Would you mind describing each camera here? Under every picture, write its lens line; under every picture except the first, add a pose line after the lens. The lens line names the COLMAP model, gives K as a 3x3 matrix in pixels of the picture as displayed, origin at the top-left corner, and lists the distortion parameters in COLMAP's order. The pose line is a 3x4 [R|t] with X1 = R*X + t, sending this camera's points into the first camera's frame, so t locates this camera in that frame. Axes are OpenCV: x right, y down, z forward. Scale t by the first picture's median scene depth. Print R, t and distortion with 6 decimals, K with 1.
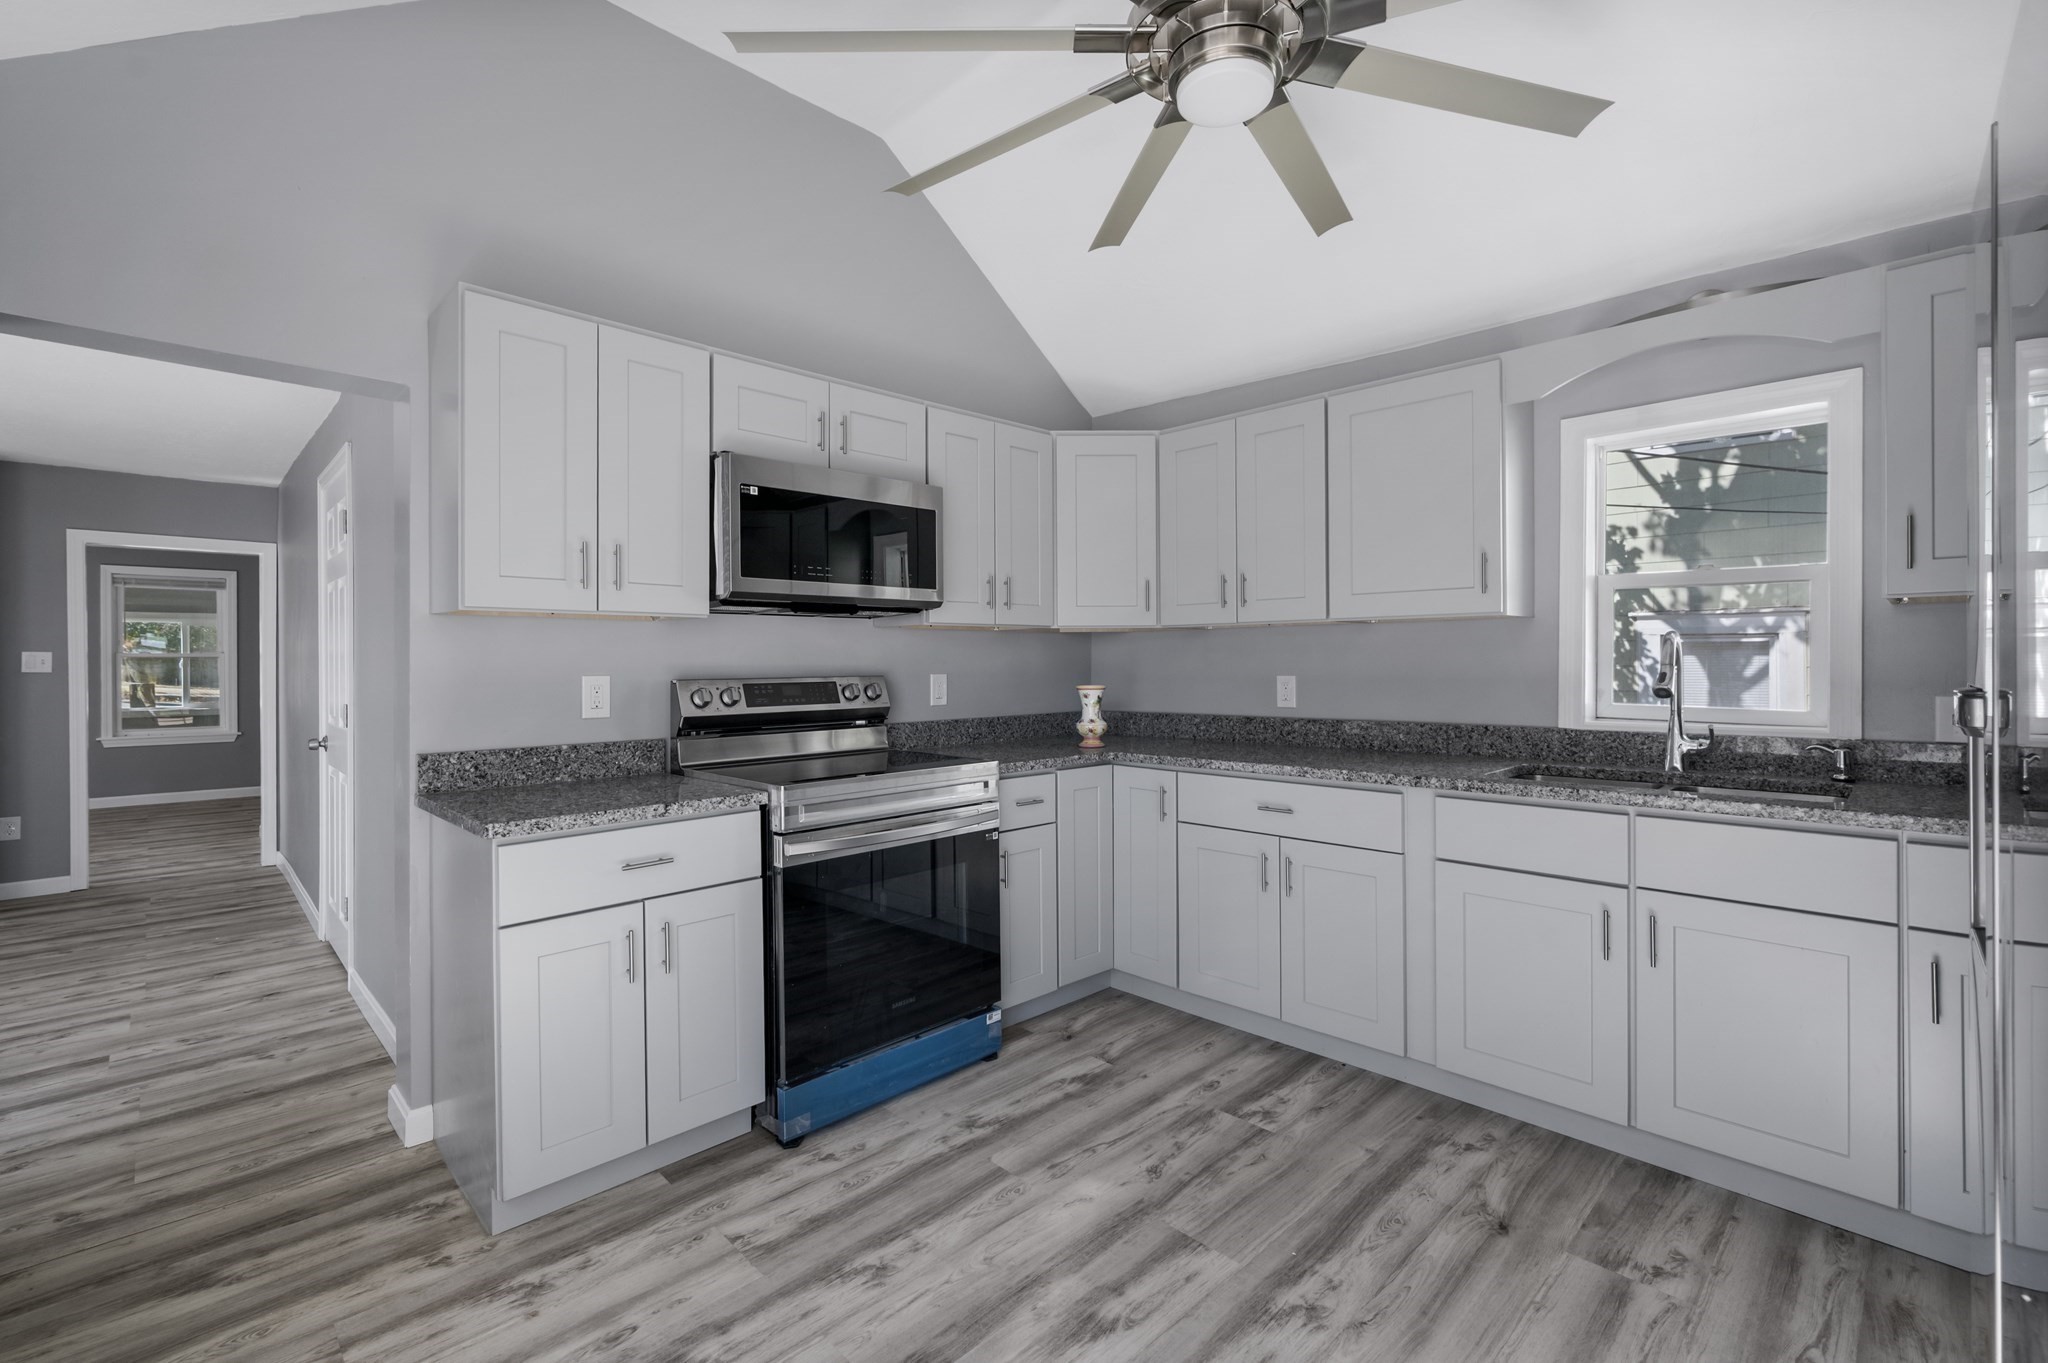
lens RADIAL K [[897.9, 0, 1016.3], [0, 897.9, 661.2], [0, 0, 1]] dist [0.000303, 0.000118]
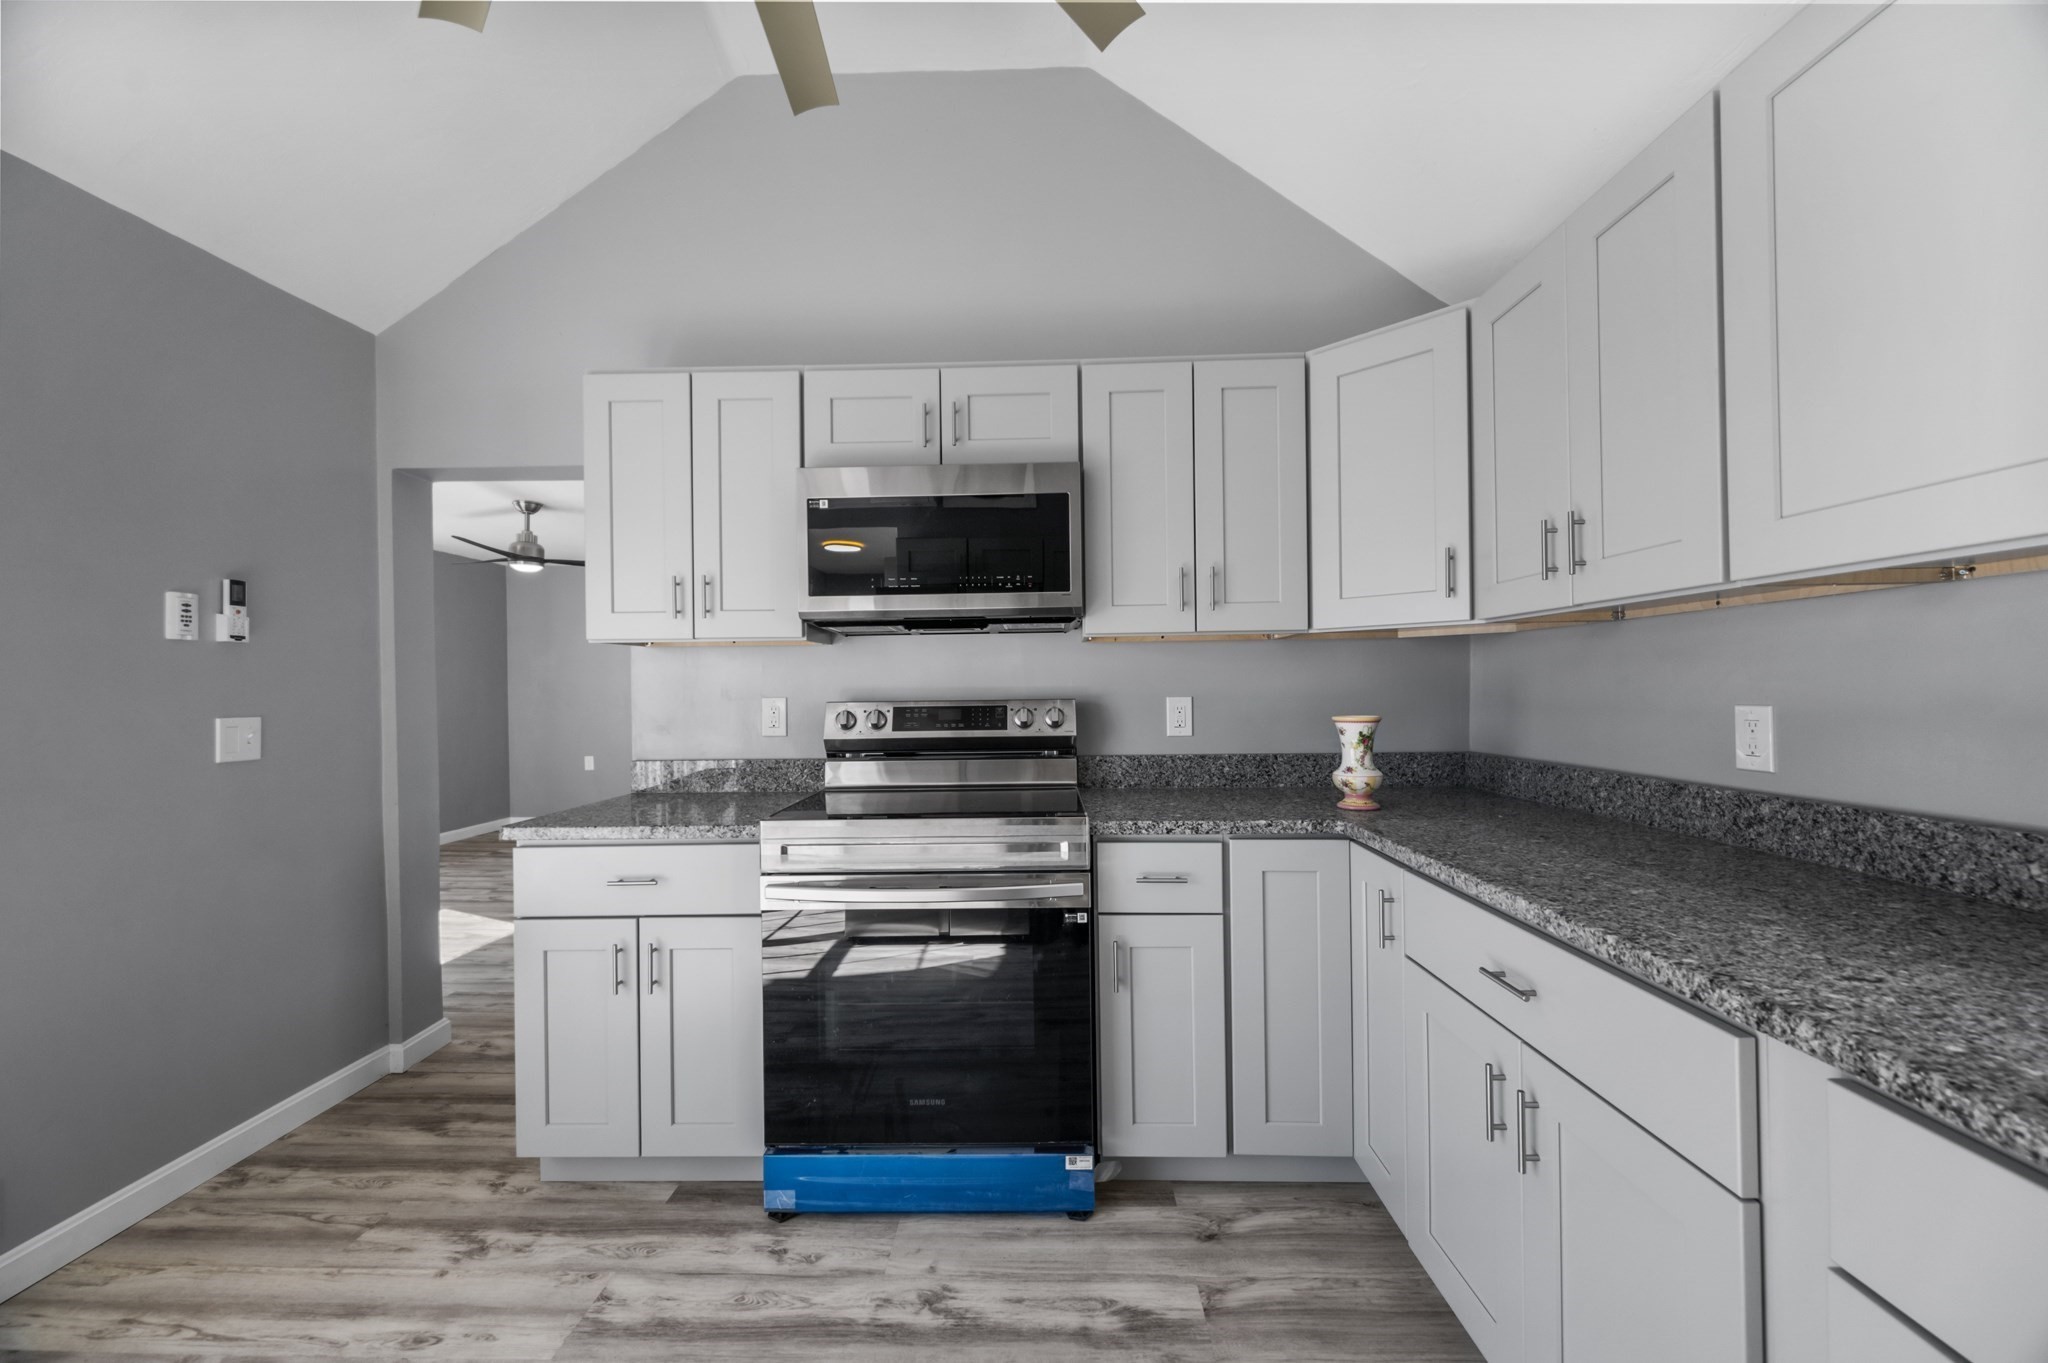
lens RADIAL K [[799.6, 0, 1021.7], [0, 799.6, 682.3], [0, 0, 1]] dist [-0.002597, 0.000402]
pose [[0.698237, -0.006054, -0.715841, 0.444693], [0.008254, 0.999966, -0.000406, 0.000425], [0.715819, -0.005625, 0.698263, 0.545034]]
